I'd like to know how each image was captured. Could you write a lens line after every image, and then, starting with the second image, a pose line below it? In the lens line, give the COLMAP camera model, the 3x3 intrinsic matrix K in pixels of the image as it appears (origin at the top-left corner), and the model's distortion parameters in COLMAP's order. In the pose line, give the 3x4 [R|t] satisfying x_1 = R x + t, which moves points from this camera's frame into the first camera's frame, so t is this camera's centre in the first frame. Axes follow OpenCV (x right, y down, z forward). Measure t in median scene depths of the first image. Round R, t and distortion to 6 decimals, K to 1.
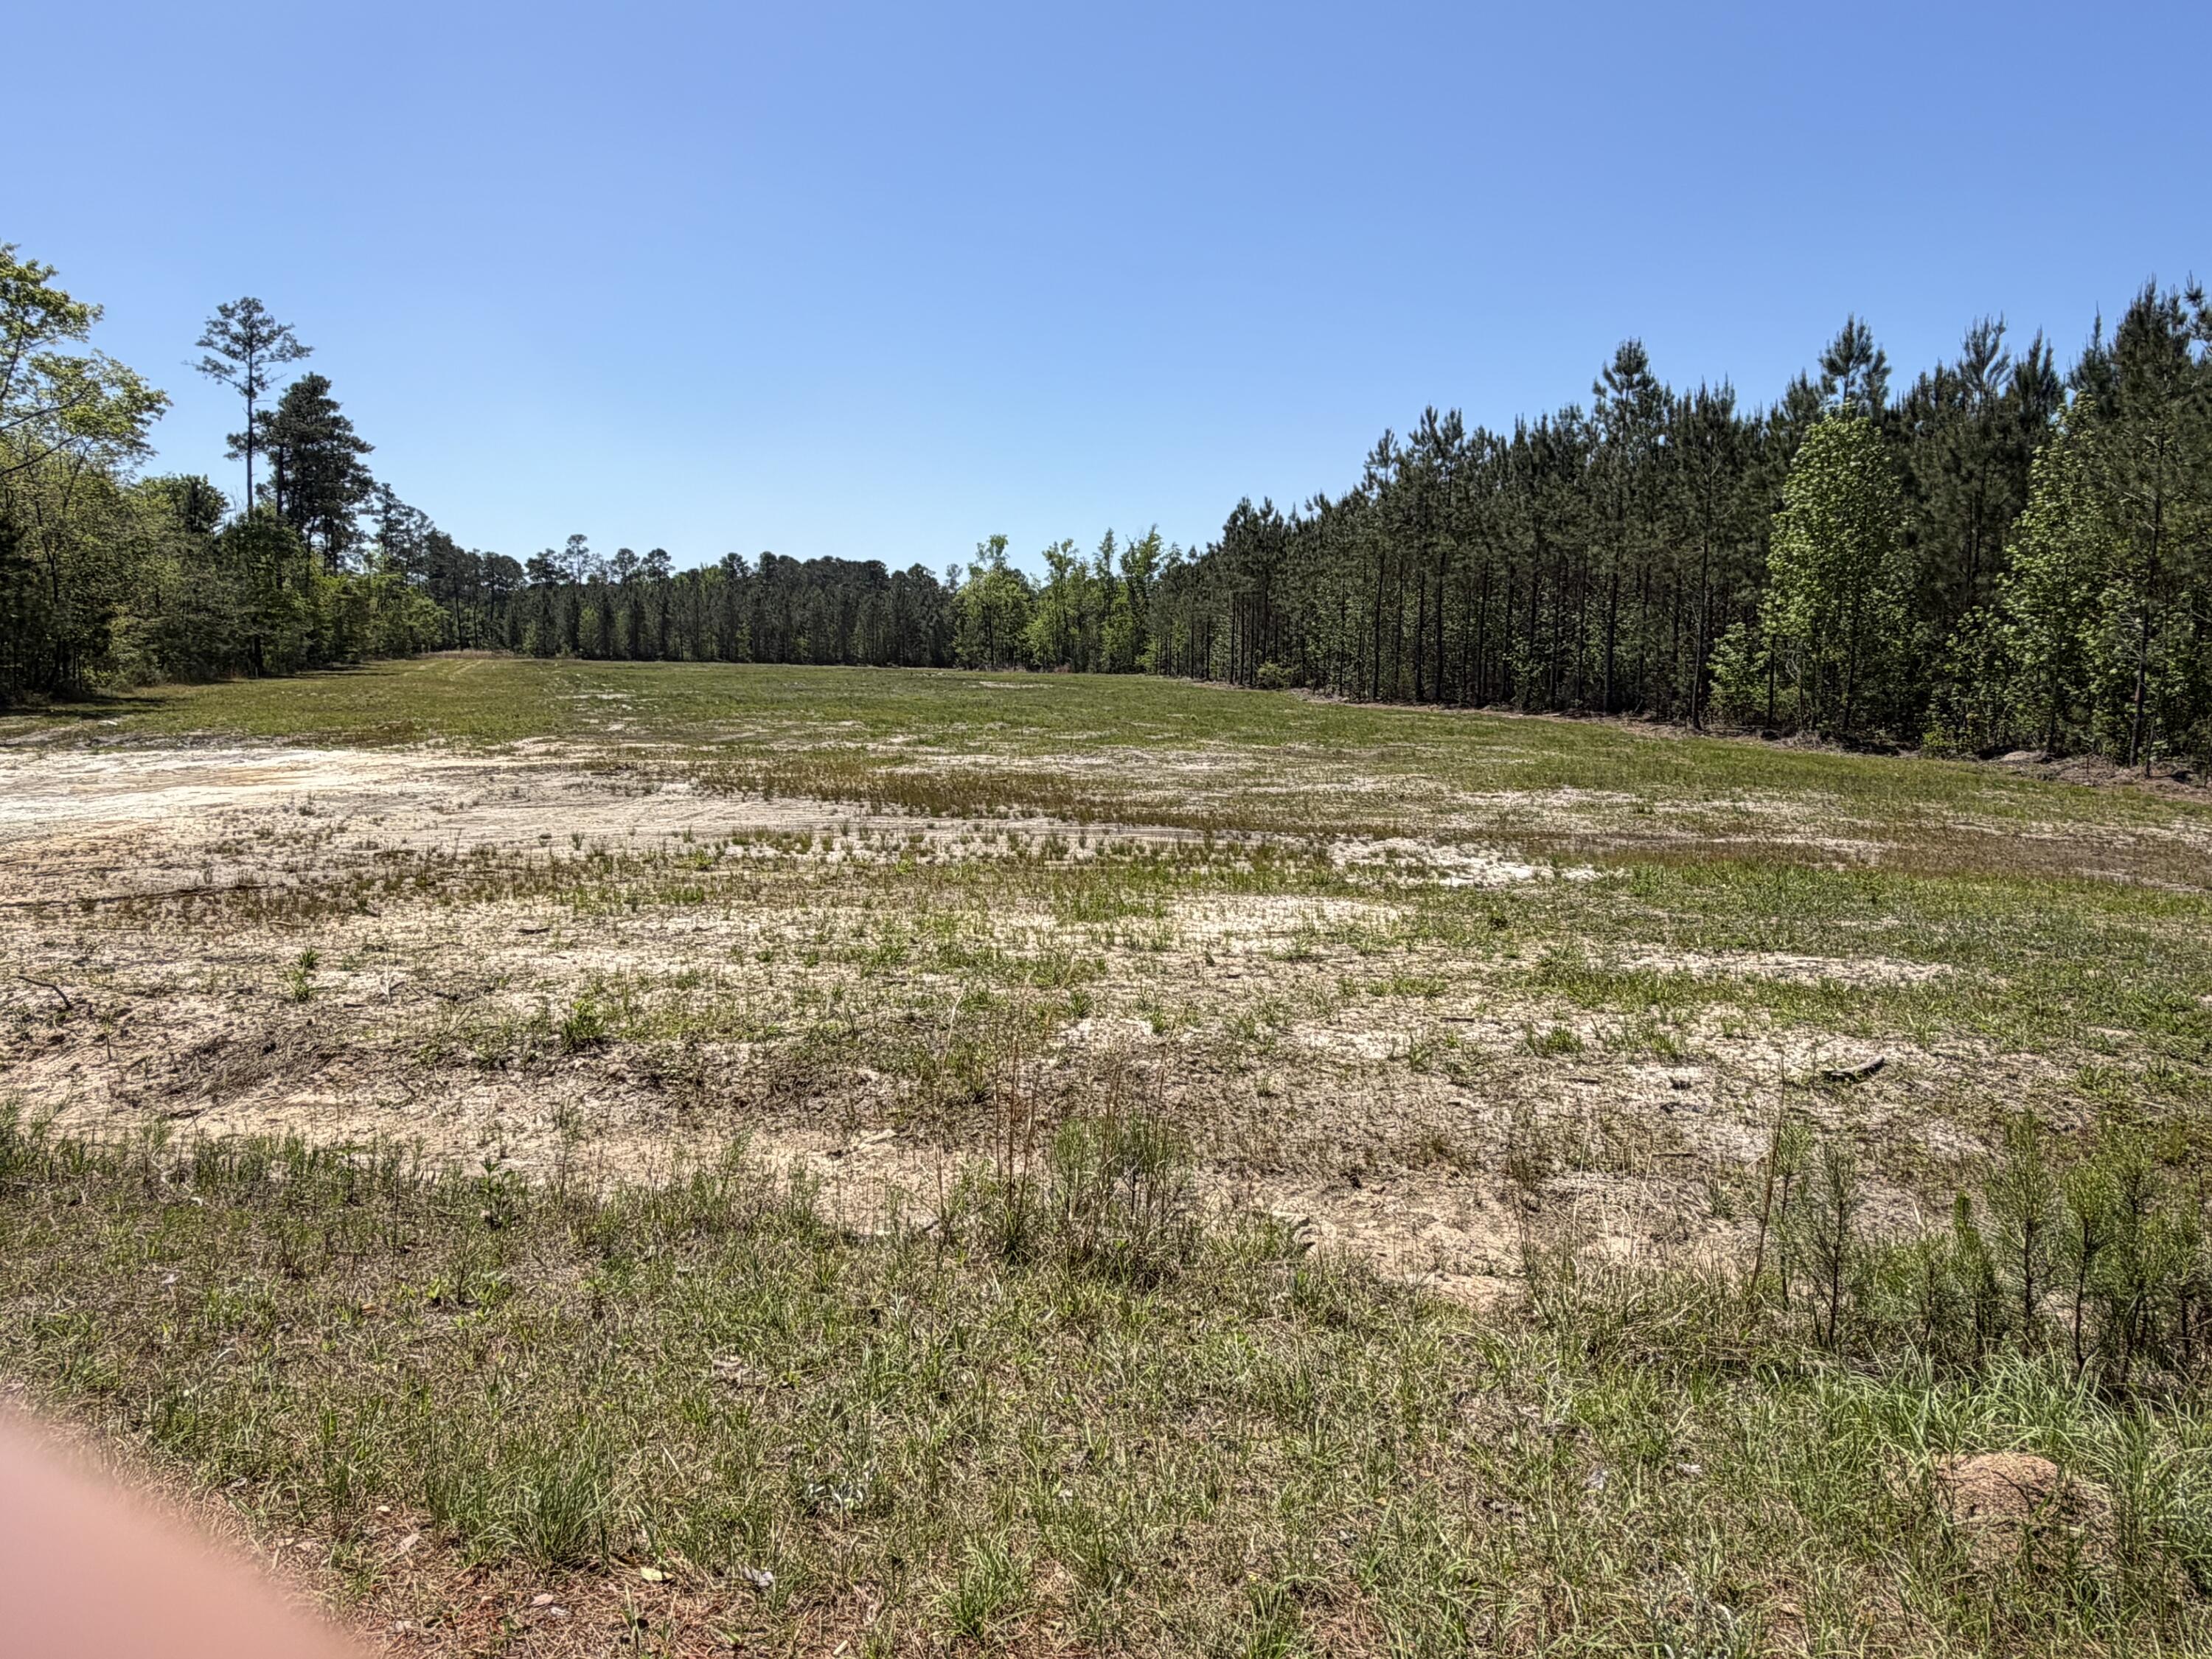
lens RADIAL K [[1460.1, 0, 1085.7], [0, 1460.1, 830.4], [0, 0, 1]] dist [-0.002236, 0.002281]
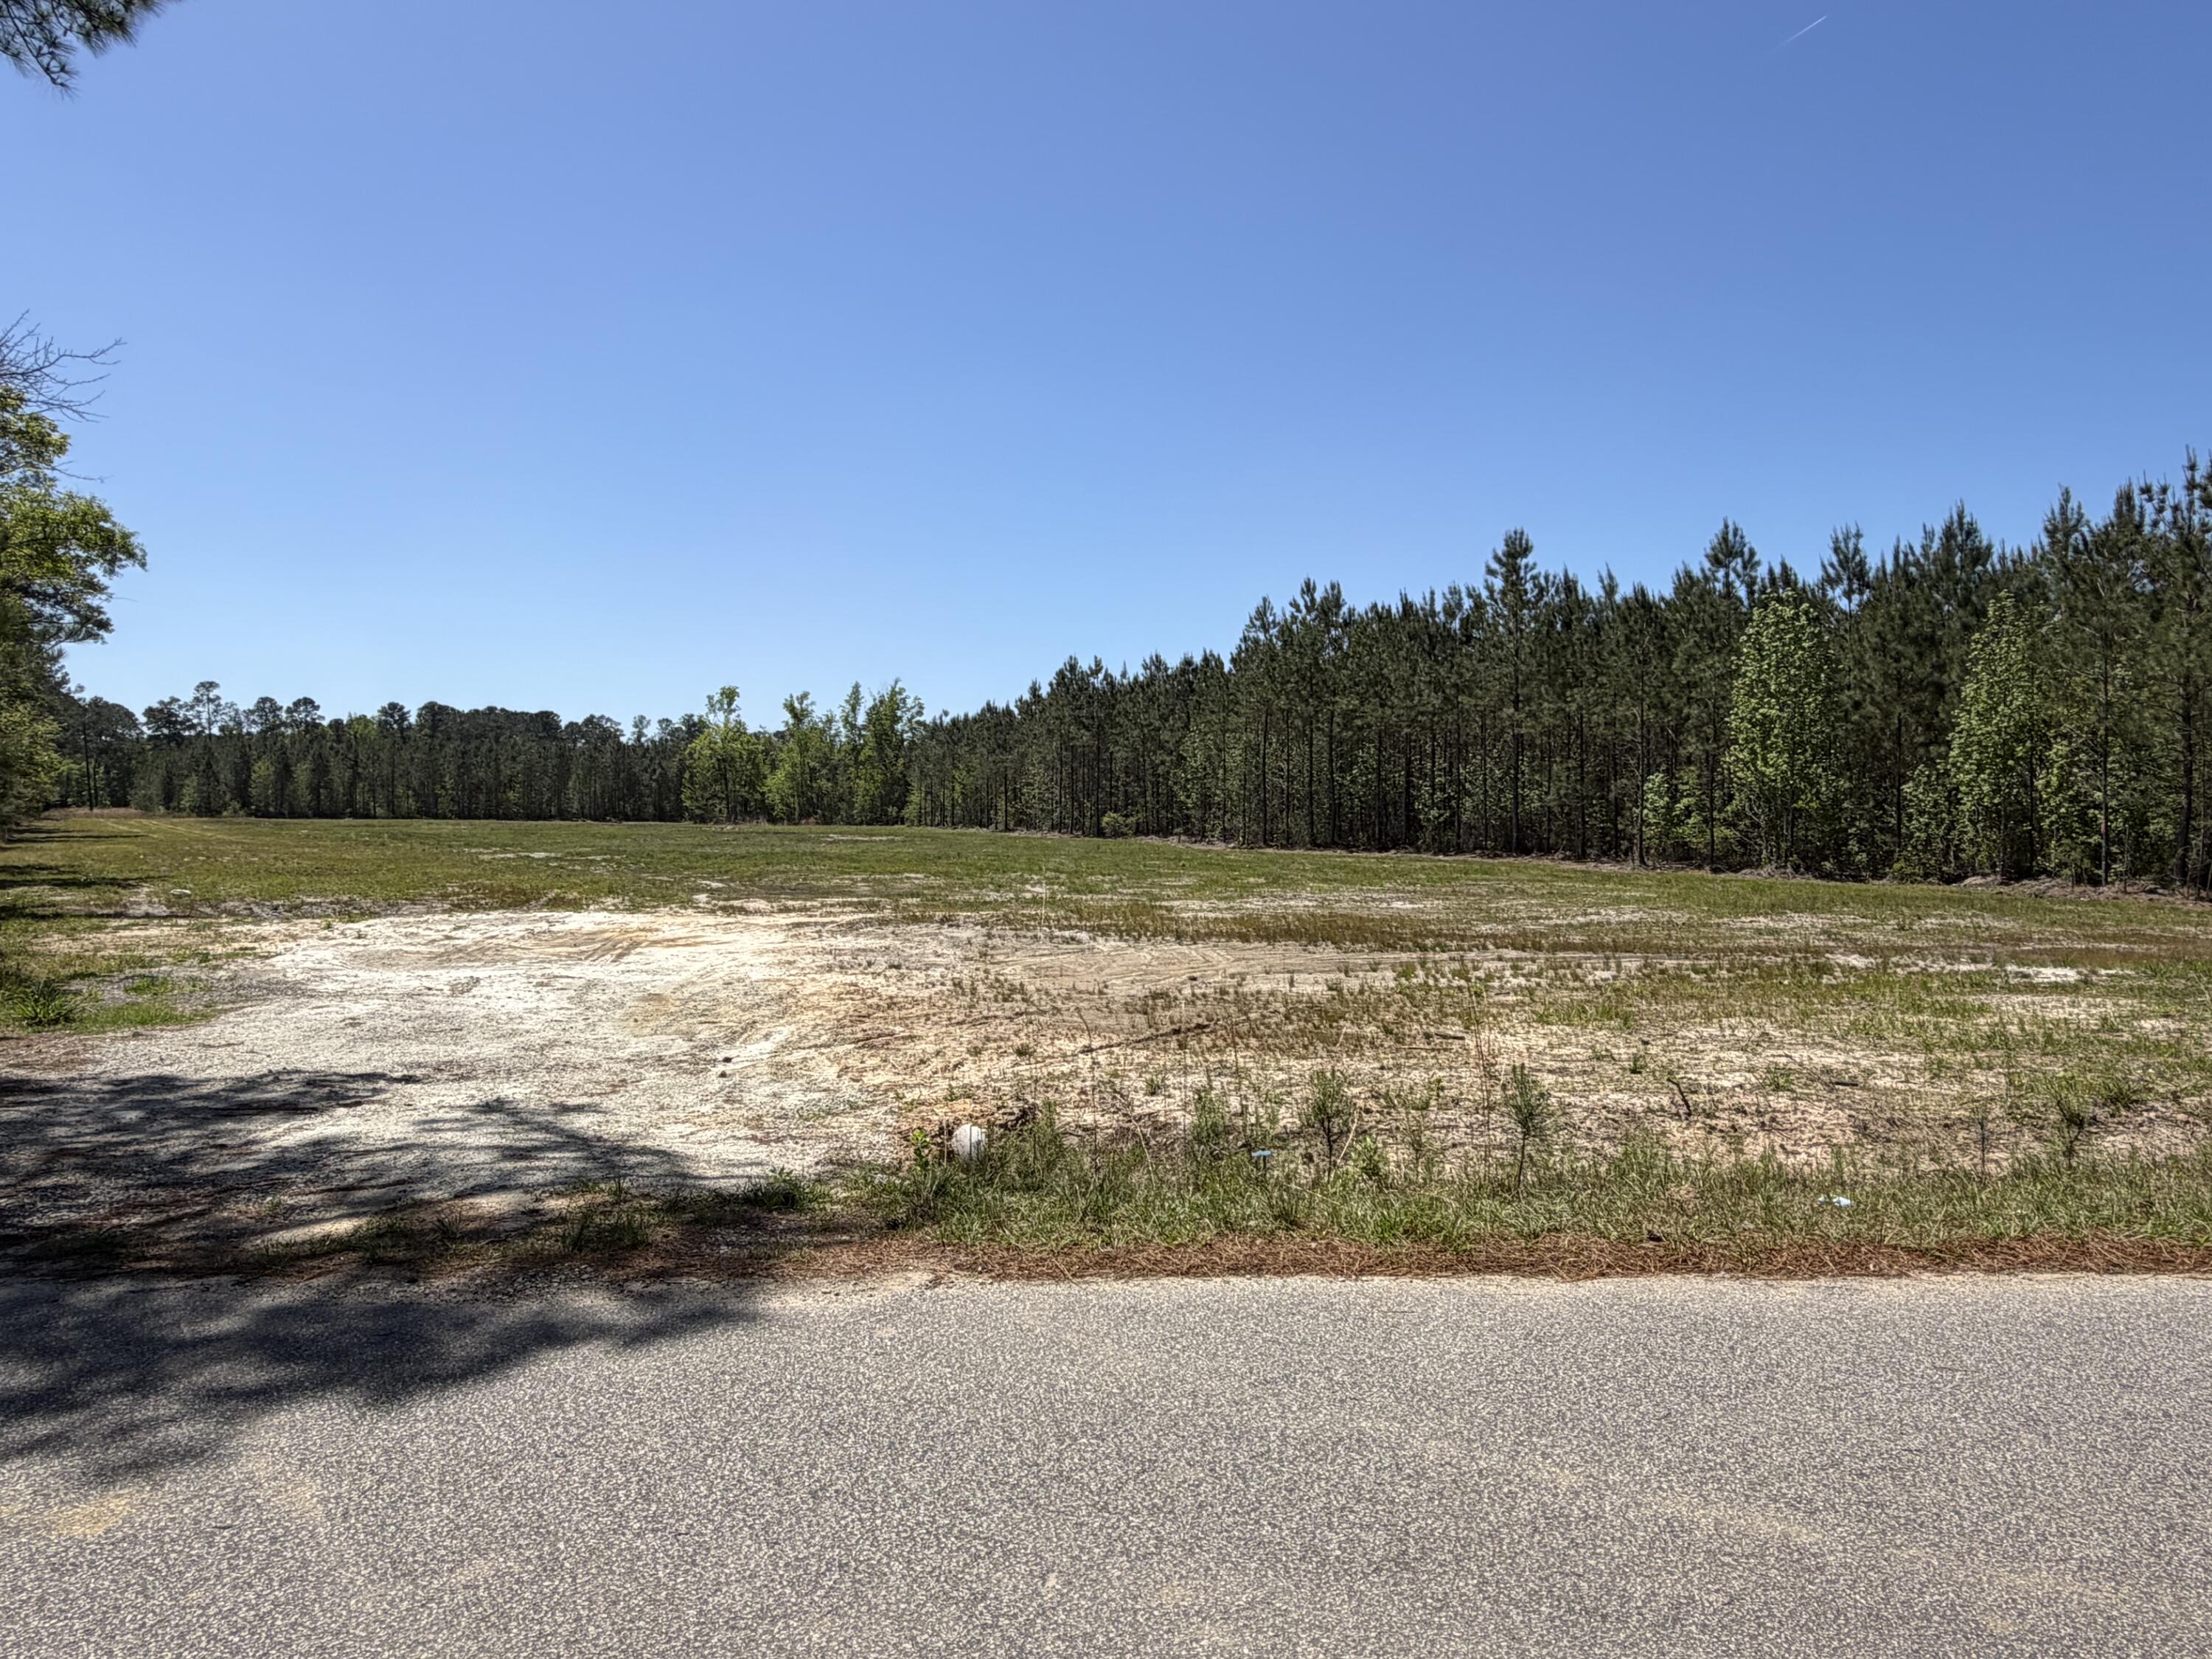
lens RADIAL K [[1466.9, 0, 1093.4], [0, 1466.9, 831.5], [0, 0, 1]] dist [-0.000714, 0.001301]
pose [[0.970584, -0.014770, 0.240309, -0.131472], [0.039089, 0.994541, -0.096747, -0.000354], [-0.237568, 0.103295, 0.965863, -0.007745]]
